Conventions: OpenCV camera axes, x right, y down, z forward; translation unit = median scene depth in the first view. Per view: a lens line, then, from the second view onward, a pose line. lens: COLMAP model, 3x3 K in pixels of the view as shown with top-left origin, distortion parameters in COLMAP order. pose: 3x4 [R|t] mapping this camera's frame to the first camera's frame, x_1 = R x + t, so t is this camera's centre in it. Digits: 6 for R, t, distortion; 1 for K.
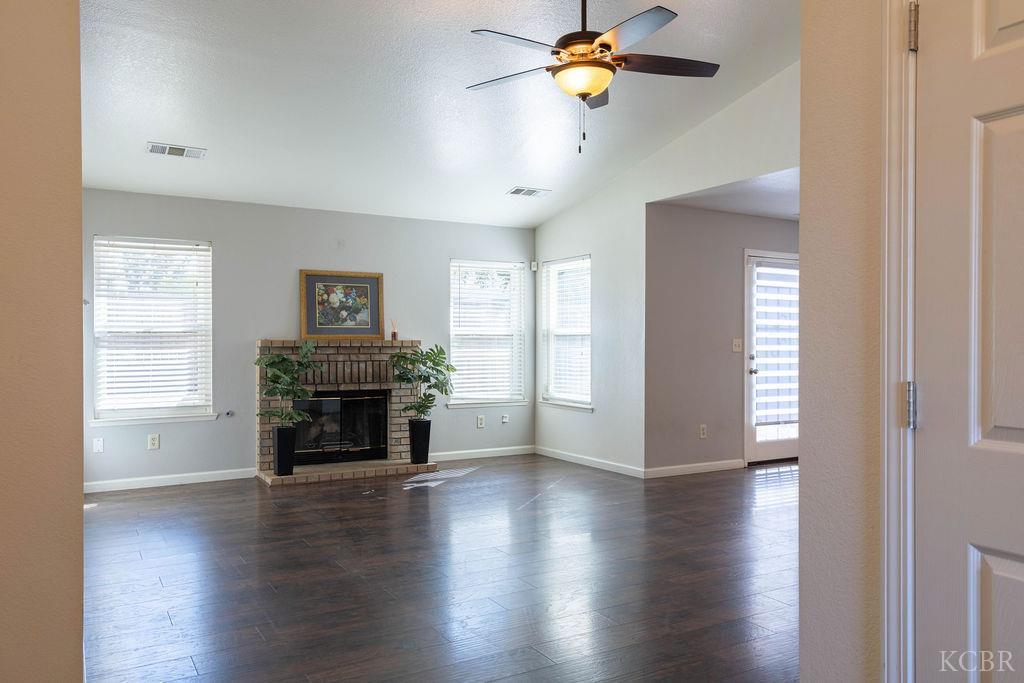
lens RADIAL K [[728.6, 0, 491.6], [0, 728.6, 342.3], [0, 0, 1]] dist [-0.009913, -0.003712]
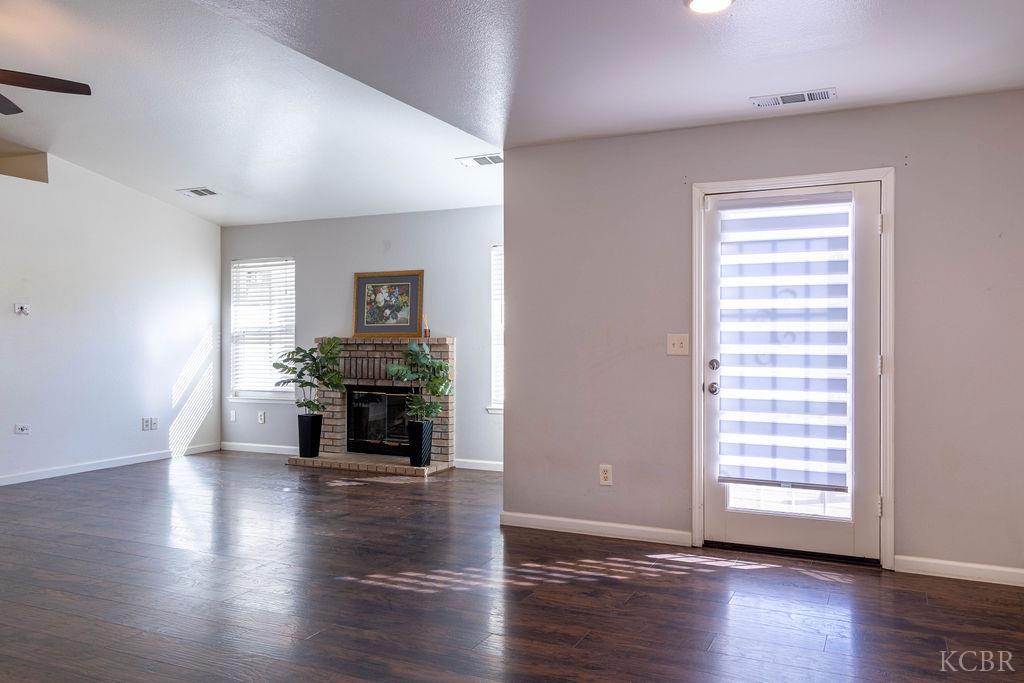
lens RADIAL K [[728.6, 0, 491.6], [0, 728.6, 342.3], [0, 0, 1]] dist [-0.009913, -0.003712]
pose [[0.603445, 0.002035, -0.797402, 0.719657], [-0.002964, 0.999996, 0.000309, 0.002828], [0.797399, 0.002177, 0.603448, 0.497269]]
